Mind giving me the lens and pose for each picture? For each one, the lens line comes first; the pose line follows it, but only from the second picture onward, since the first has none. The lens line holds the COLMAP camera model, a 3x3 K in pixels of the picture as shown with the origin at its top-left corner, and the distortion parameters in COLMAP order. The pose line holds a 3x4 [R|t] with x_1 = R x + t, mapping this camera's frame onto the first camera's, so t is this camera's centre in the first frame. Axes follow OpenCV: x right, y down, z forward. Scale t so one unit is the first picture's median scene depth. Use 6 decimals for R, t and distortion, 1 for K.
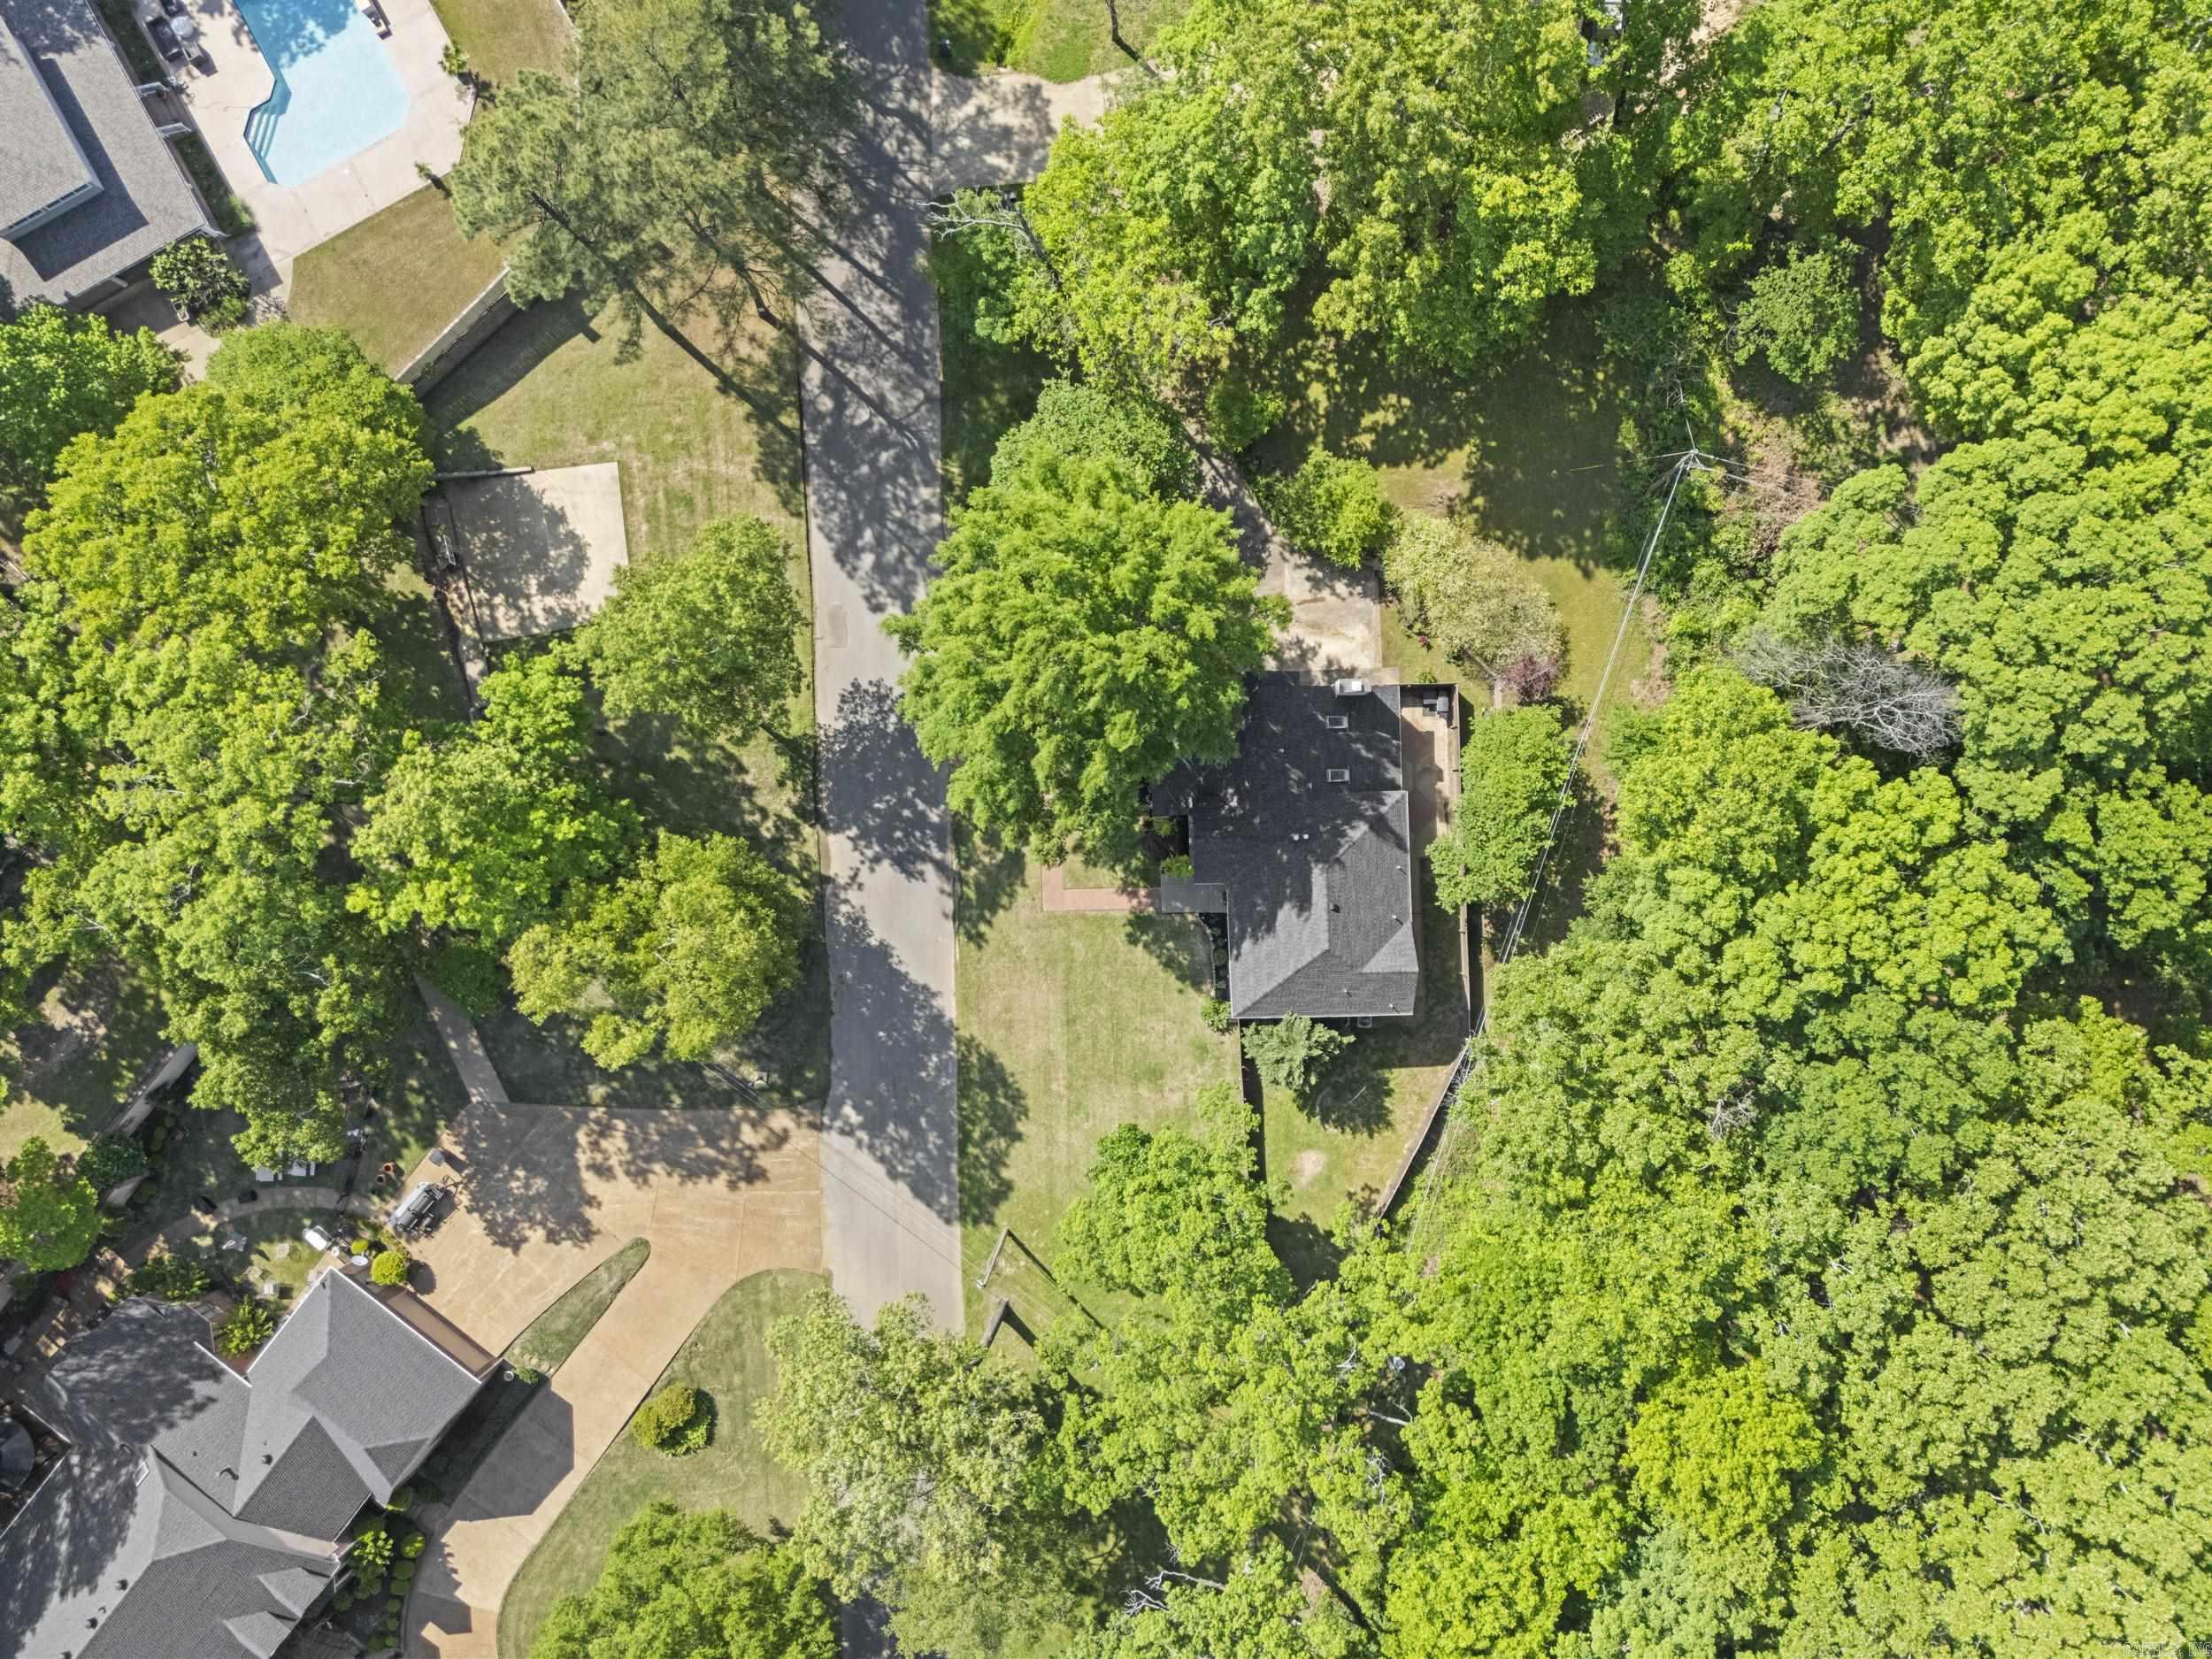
lens RADIAL K [[1612.5, 0, 1109.3], [0, 1612.5, 825.6], [0, 0, 1]] dist [0.027863, -0.000953]
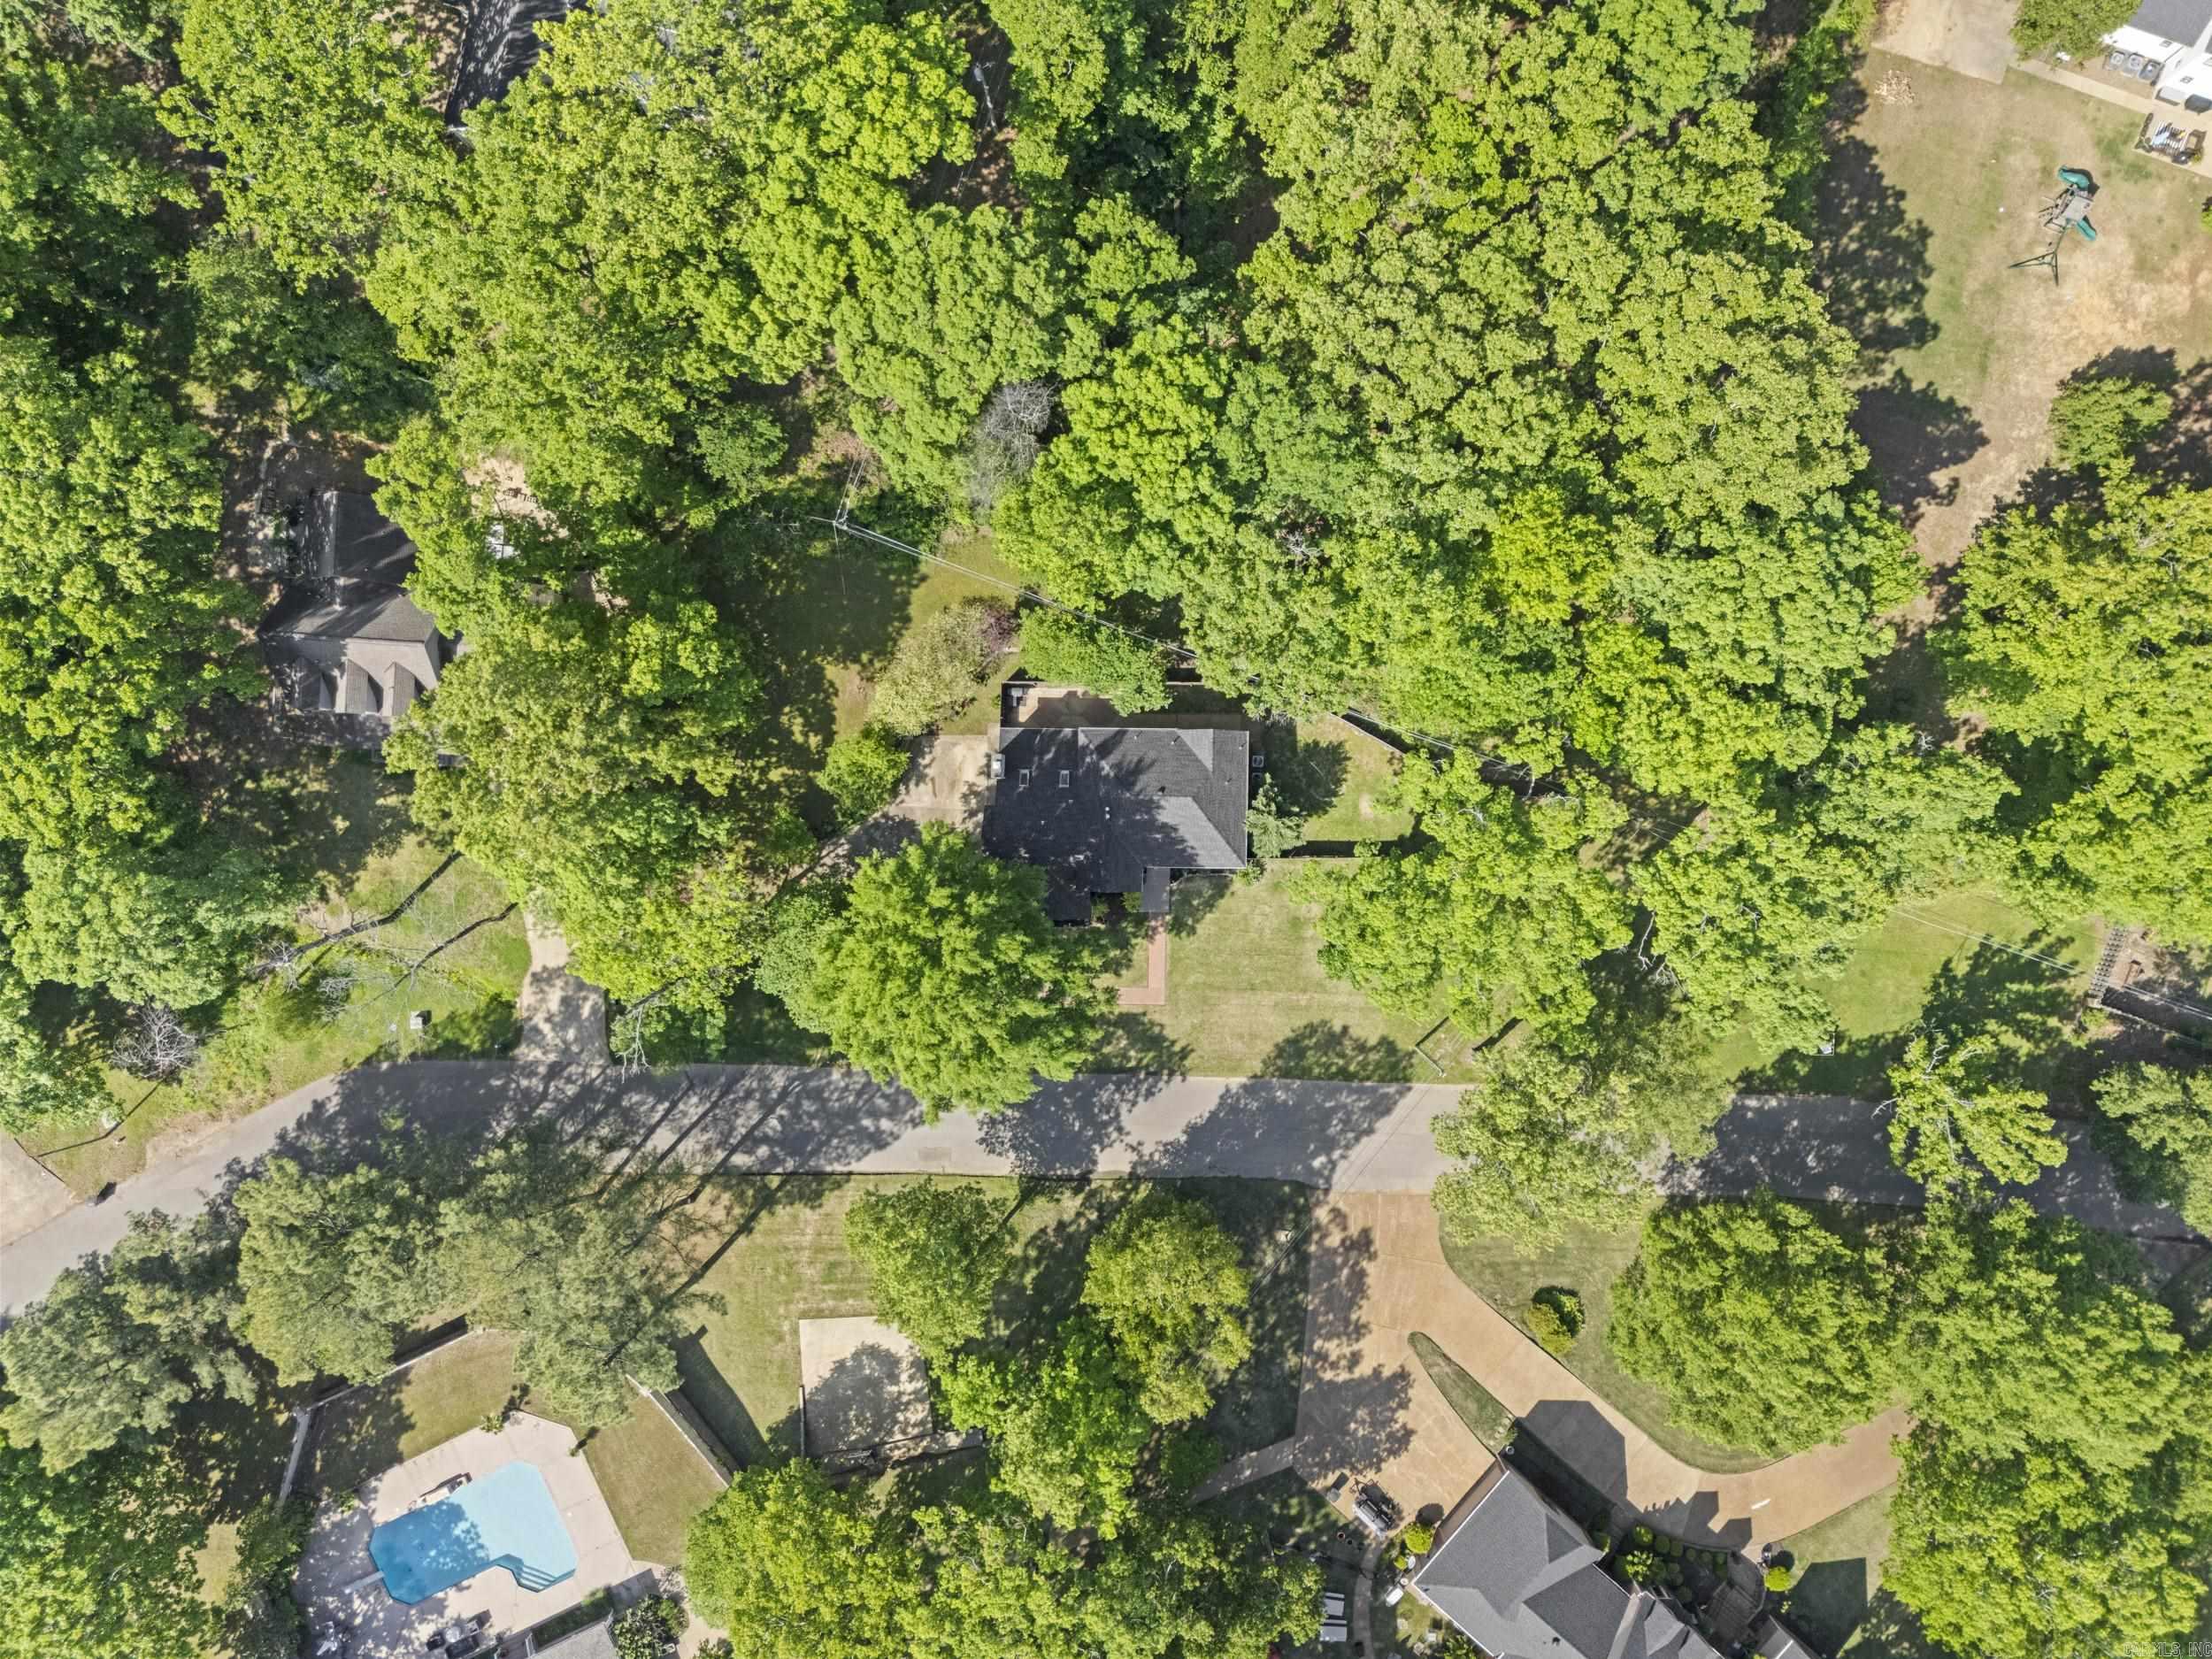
lens RADIAL K [[1612.5, 0, 1109.3], [0, 1612.5, 825.6], [0, 0, 1]] dist [0.027863, -0.000953]
pose [[0.048433, -0.998612, 0.020714, 0.077983], [0.997498, 0.047288, -0.052550, 0.075206], [0.051497, 0.023207, 0.998403, -0.303361]]
